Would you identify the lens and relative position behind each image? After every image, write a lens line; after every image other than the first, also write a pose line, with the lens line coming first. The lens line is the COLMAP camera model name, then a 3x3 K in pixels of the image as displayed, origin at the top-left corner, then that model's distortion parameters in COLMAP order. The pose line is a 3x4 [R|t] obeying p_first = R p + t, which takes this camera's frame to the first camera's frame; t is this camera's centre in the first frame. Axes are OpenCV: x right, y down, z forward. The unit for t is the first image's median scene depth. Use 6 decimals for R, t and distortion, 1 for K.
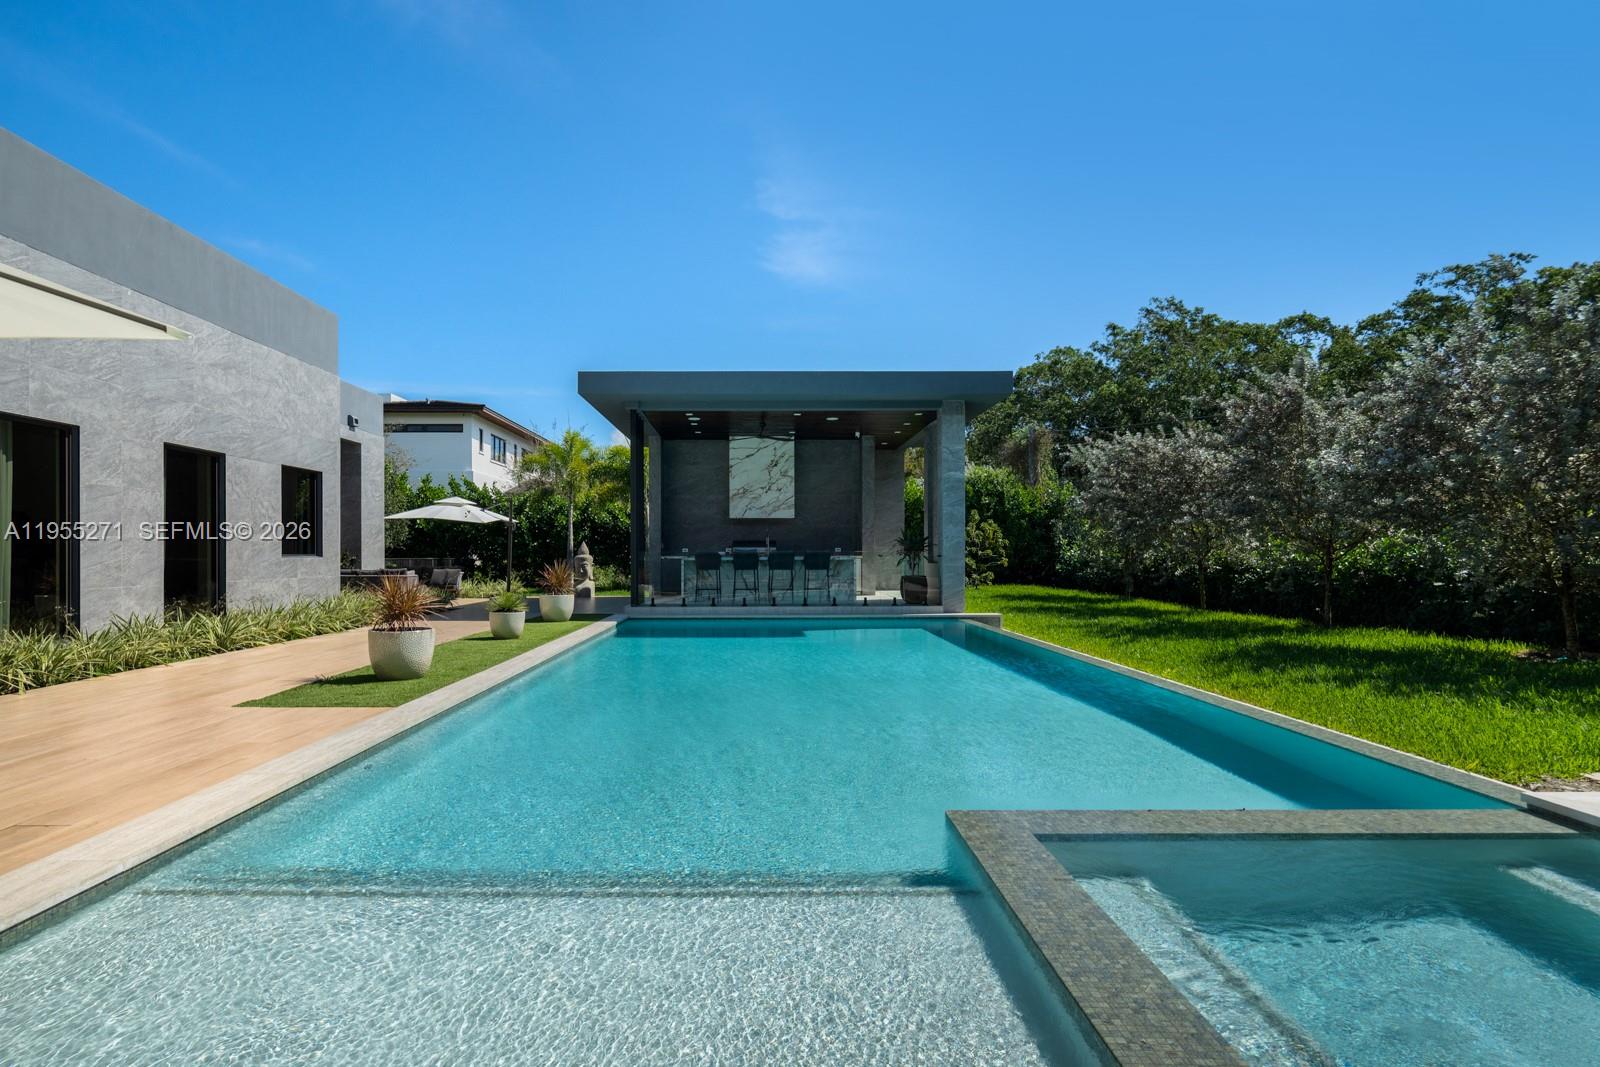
lens RADIAL K [[787.0, 0, 771.5], [0, 787.0, 546.7], [0, 0, 1]] dist [-0.003642, -0.001110]
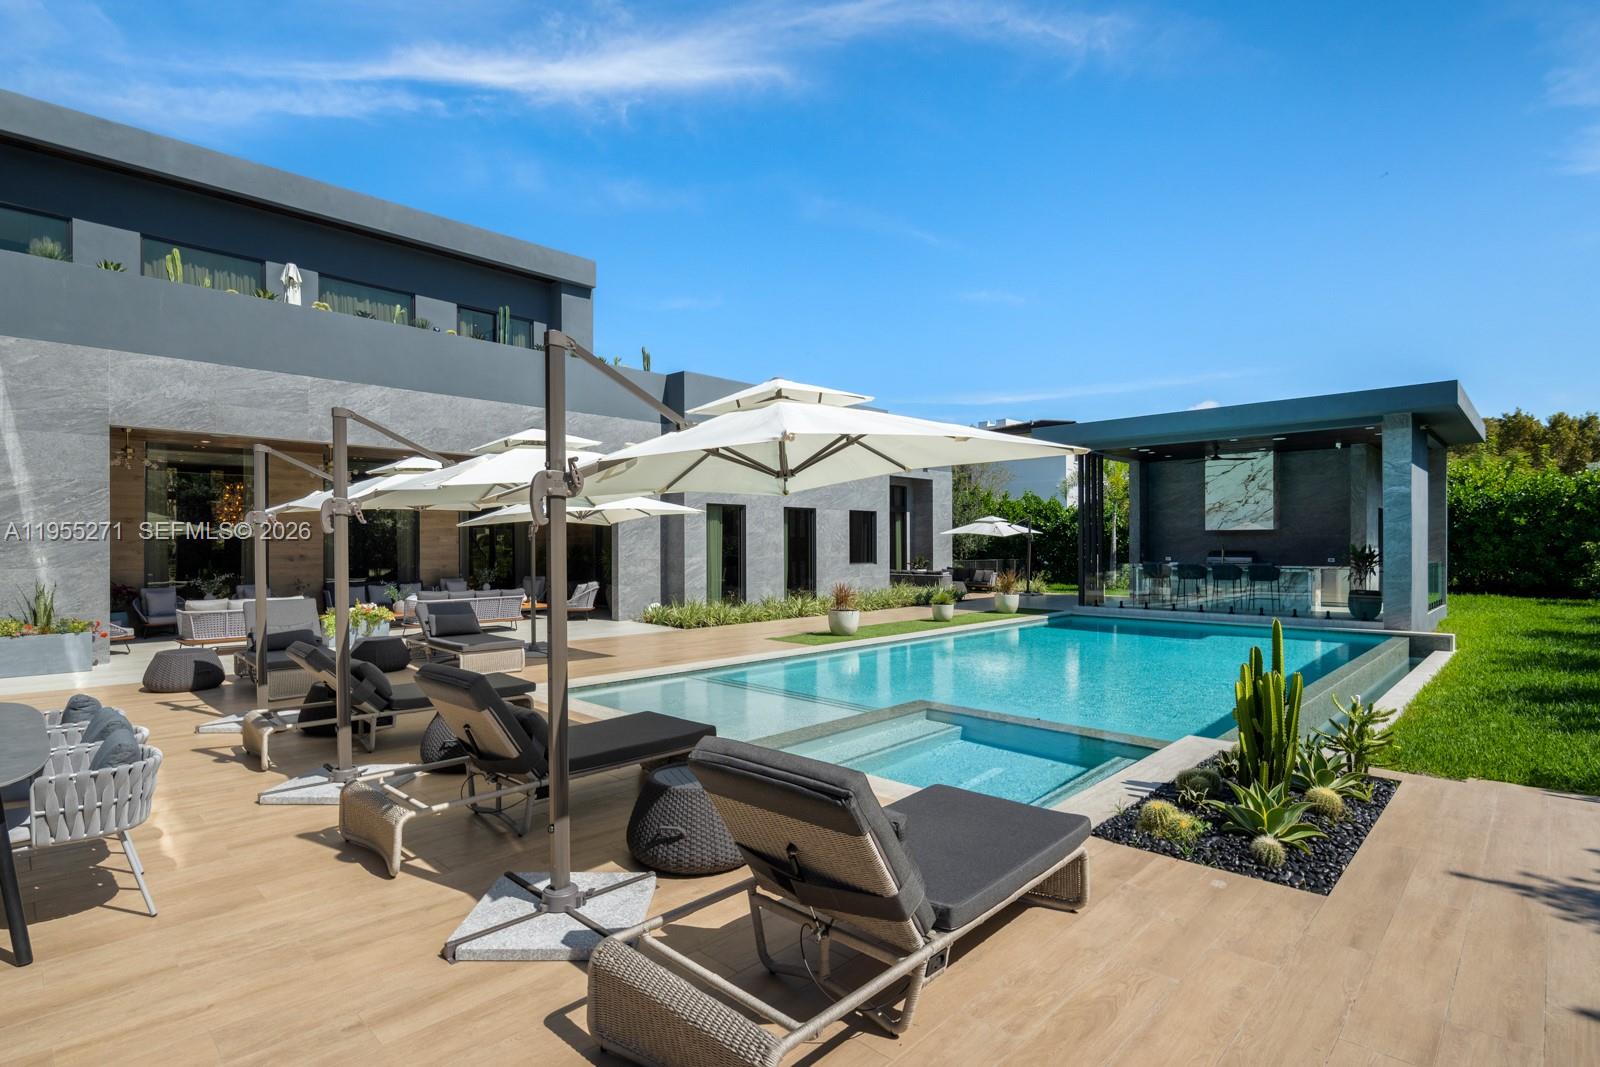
lens RADIAL K [[787.0, 0, 799.7], [0, 787.0, 523.2], [0, 0, 1]] dist [-0.003642, -0.001110]
pose [[0.712066, -0.018290, -0.701874, 0.355776], [0.005471, 0.999775, -0.020503, -0.030448], [0.702091, 0.010760, 0.712006, -0.204865]]
